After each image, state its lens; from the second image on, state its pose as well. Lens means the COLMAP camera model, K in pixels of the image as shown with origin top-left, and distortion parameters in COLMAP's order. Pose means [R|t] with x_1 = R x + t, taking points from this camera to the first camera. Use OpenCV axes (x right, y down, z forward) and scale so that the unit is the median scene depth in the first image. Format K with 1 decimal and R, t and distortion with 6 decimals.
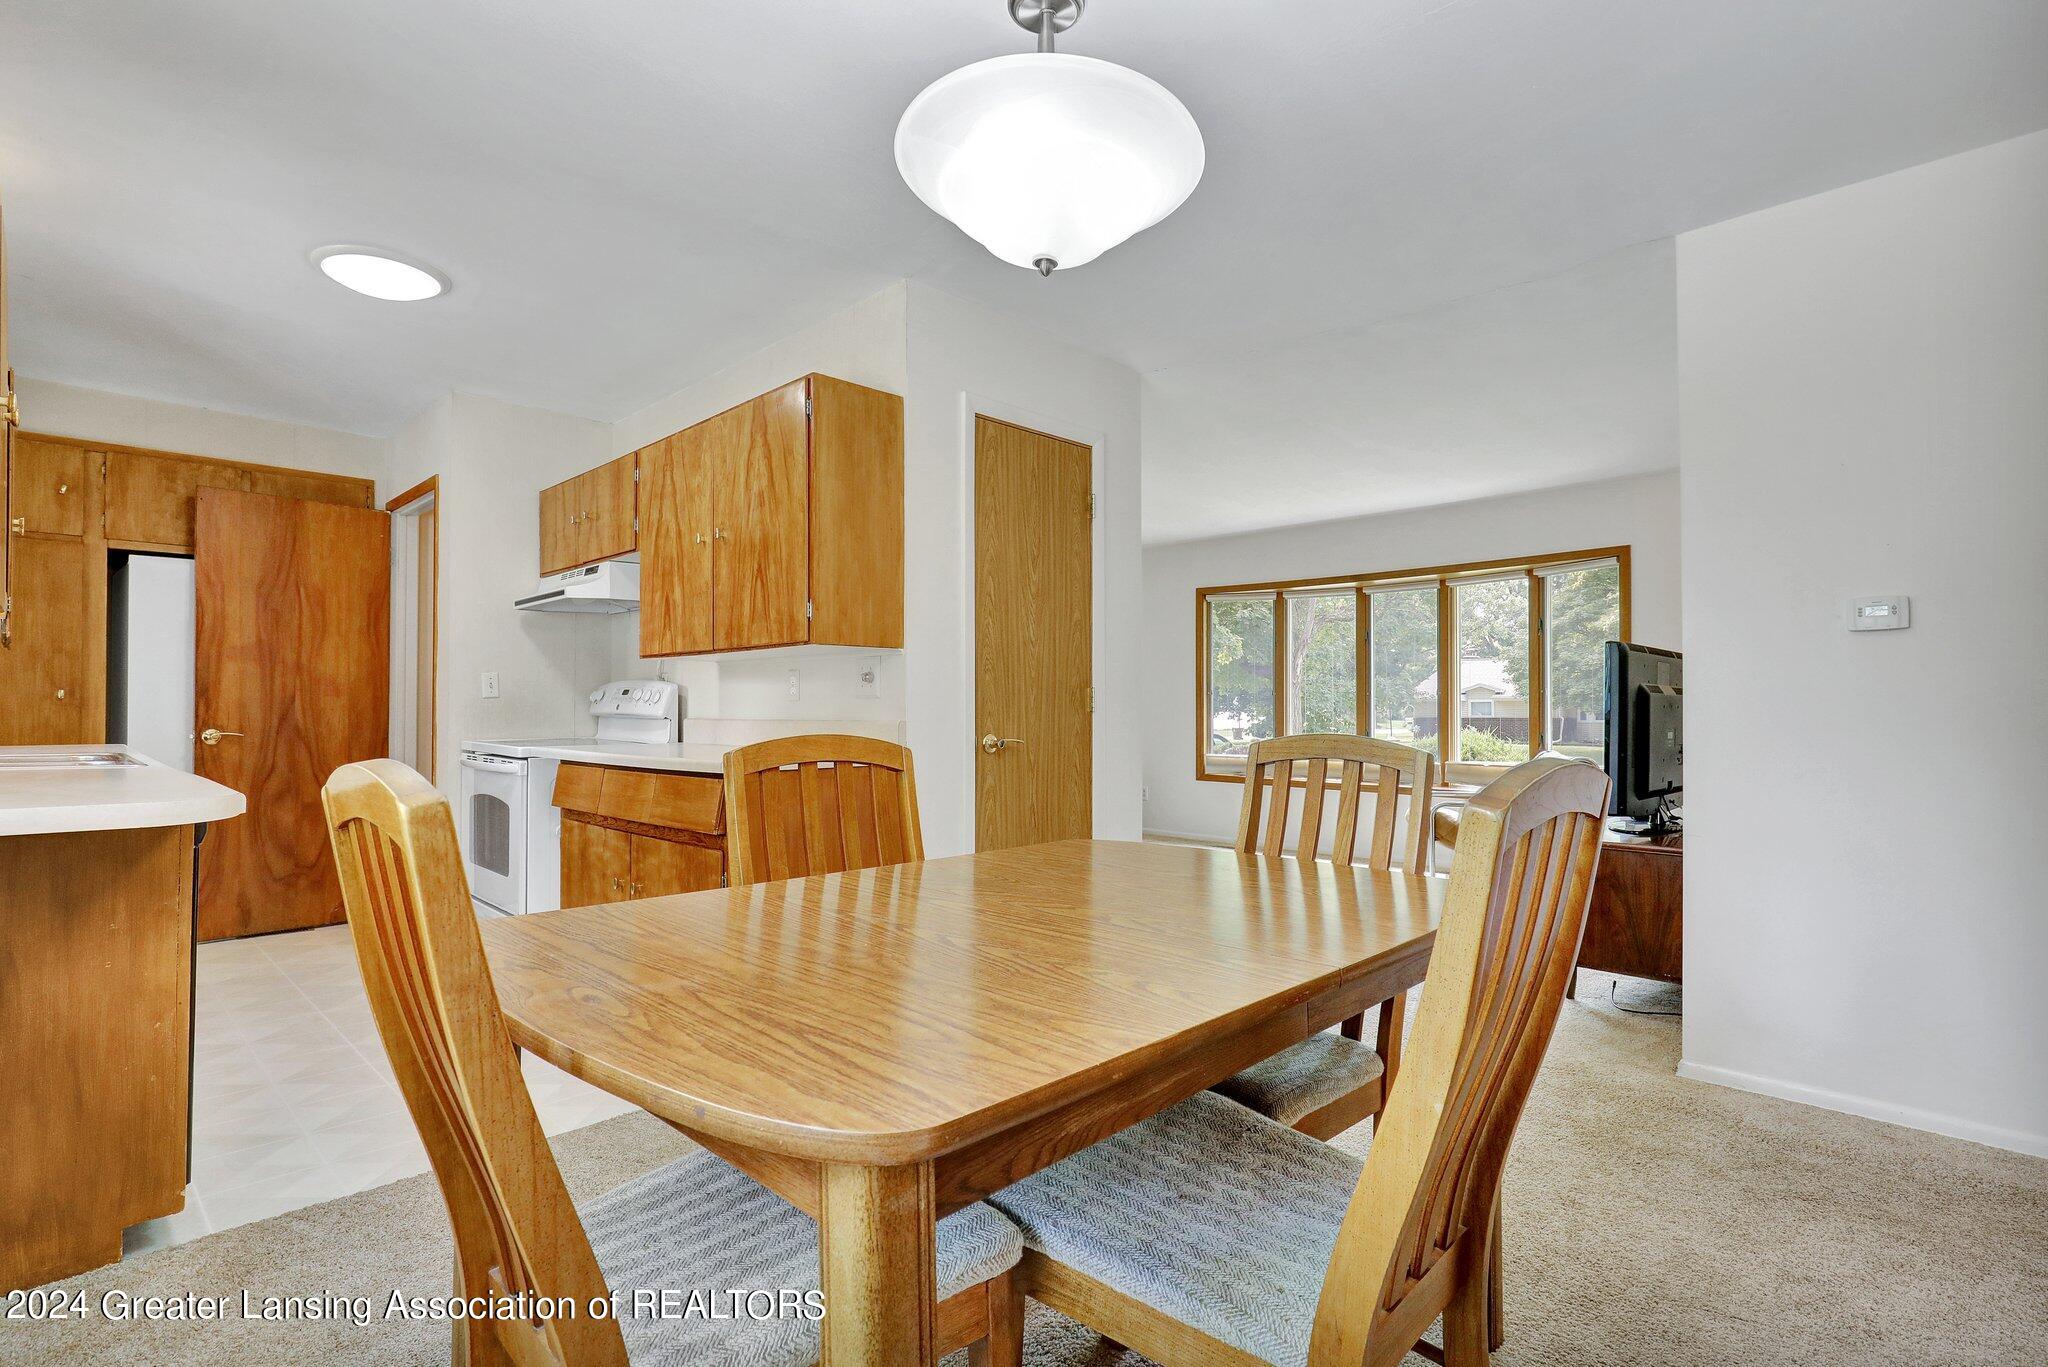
lens RADIAL K [[997.1, 0, 1023.8], [0, 997.1, 694.6], [0, 0, 1]] dist [-0.002420, -0.000190]
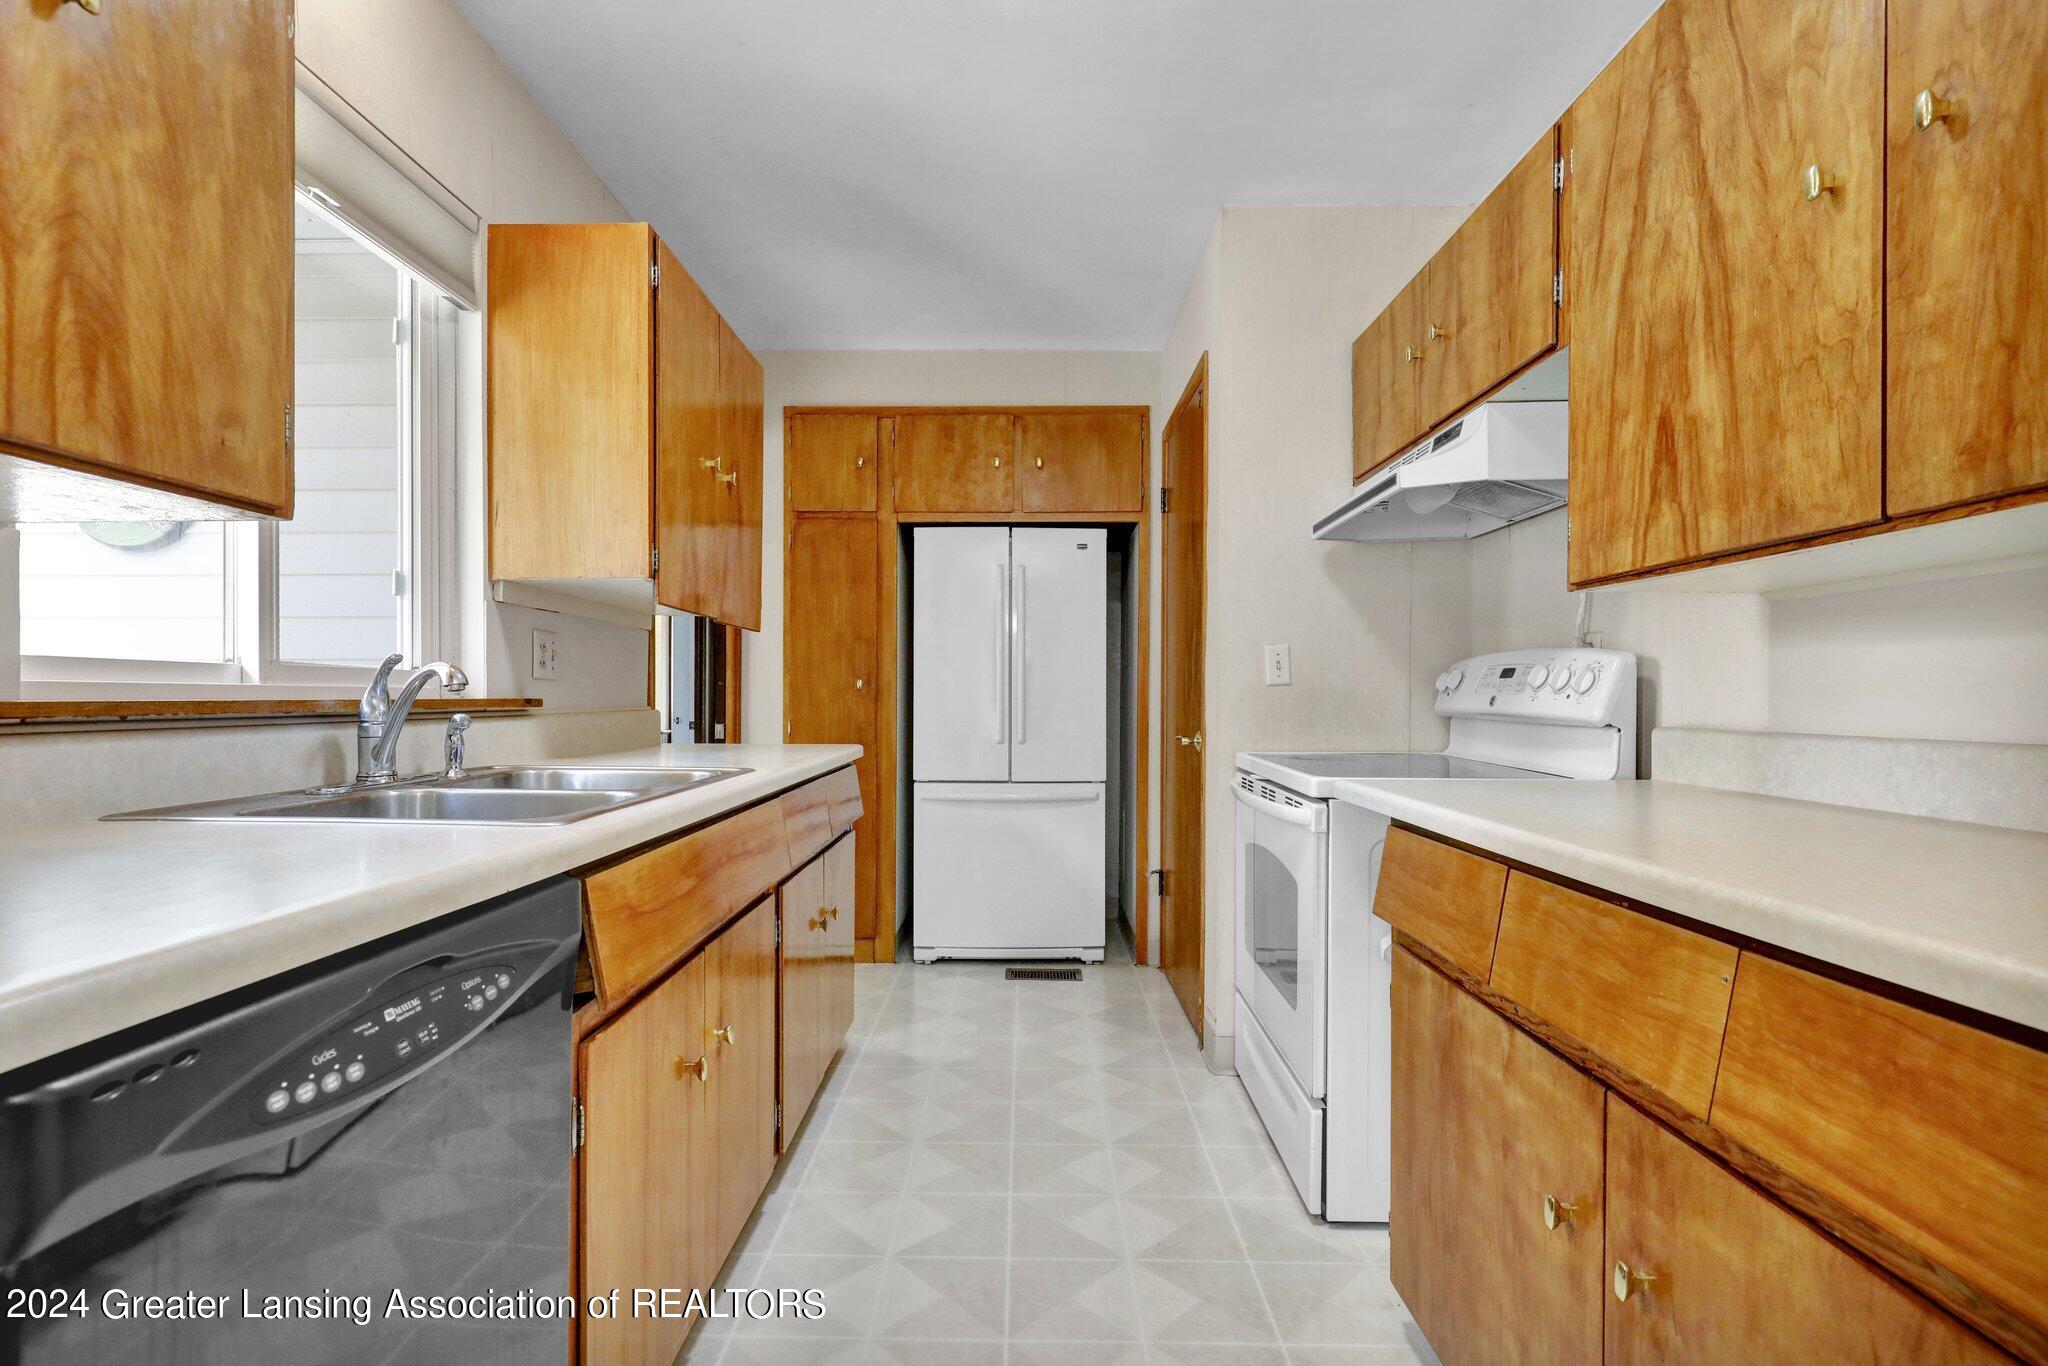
lens RADIAL K [[945.5, 0, 1013.3], [0, 945.5, 699.9], [0, 0, 1]] dist [0.003105, 0.000421]
pose [[0.692724, 0.004561, -0.721189, -0.225543], [0.006067, 0.999908, 0.012151, 0.004110], [0.721178, -0.012792, 0.692632, 0.476182]]
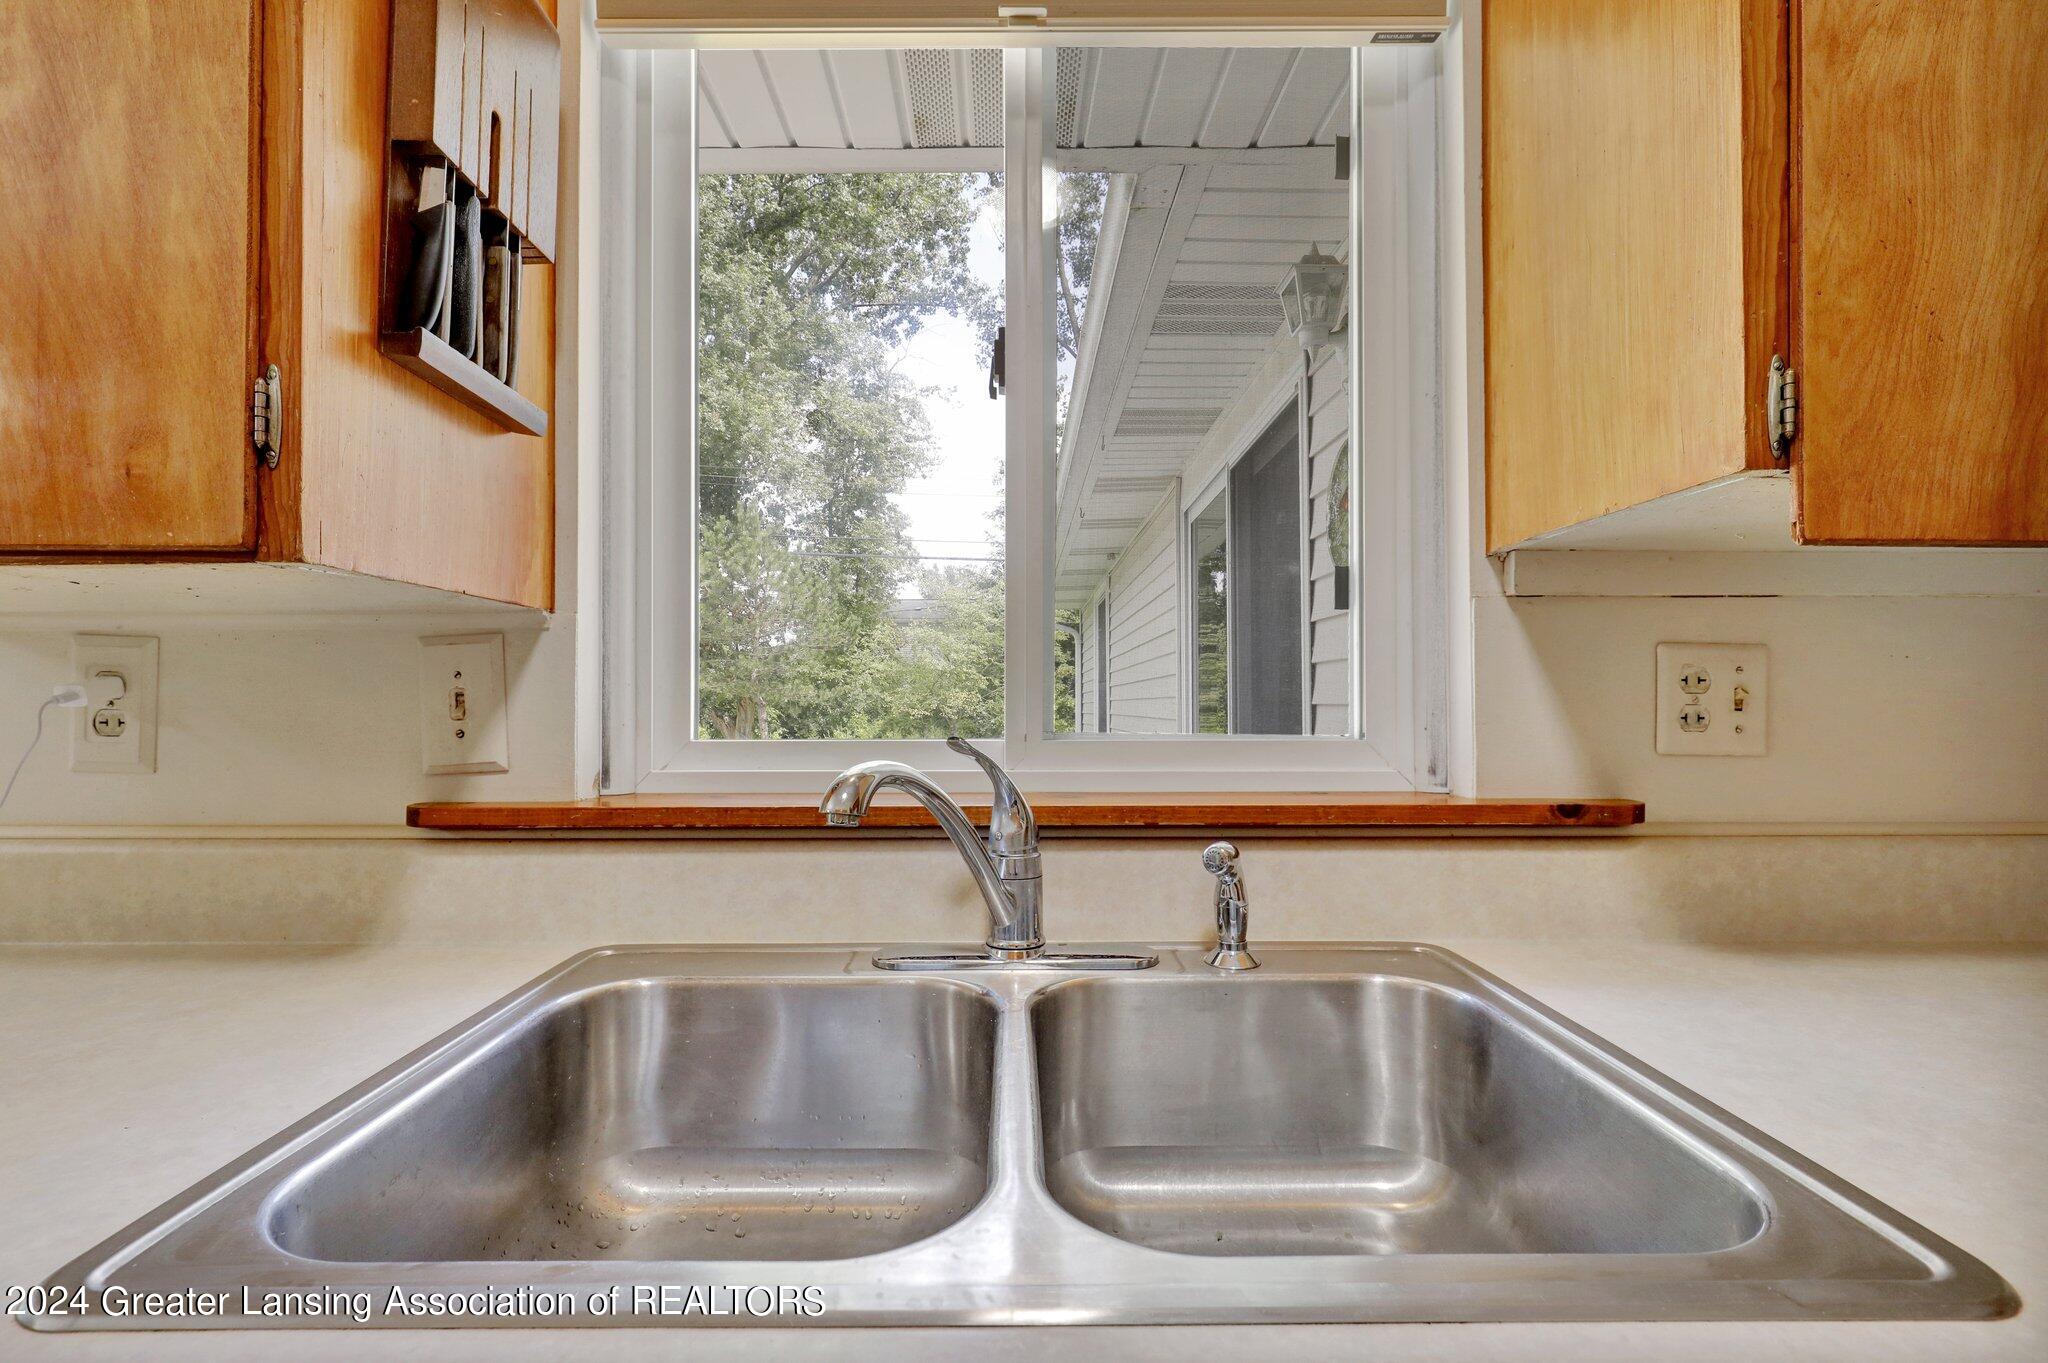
lens RADIAL K [[945.5, 0, 1021.6], [0, 945.5, 684.3], [0, 0, 1]] dist [0.003105, 0.000421]
pose [[-0.712984, -0.007911, -0.701135, -0.501780], [0.010899, 0.999691, -0.022363, -0.015829], [0.701095, -0.023586, -0.712678, 0.694457]]
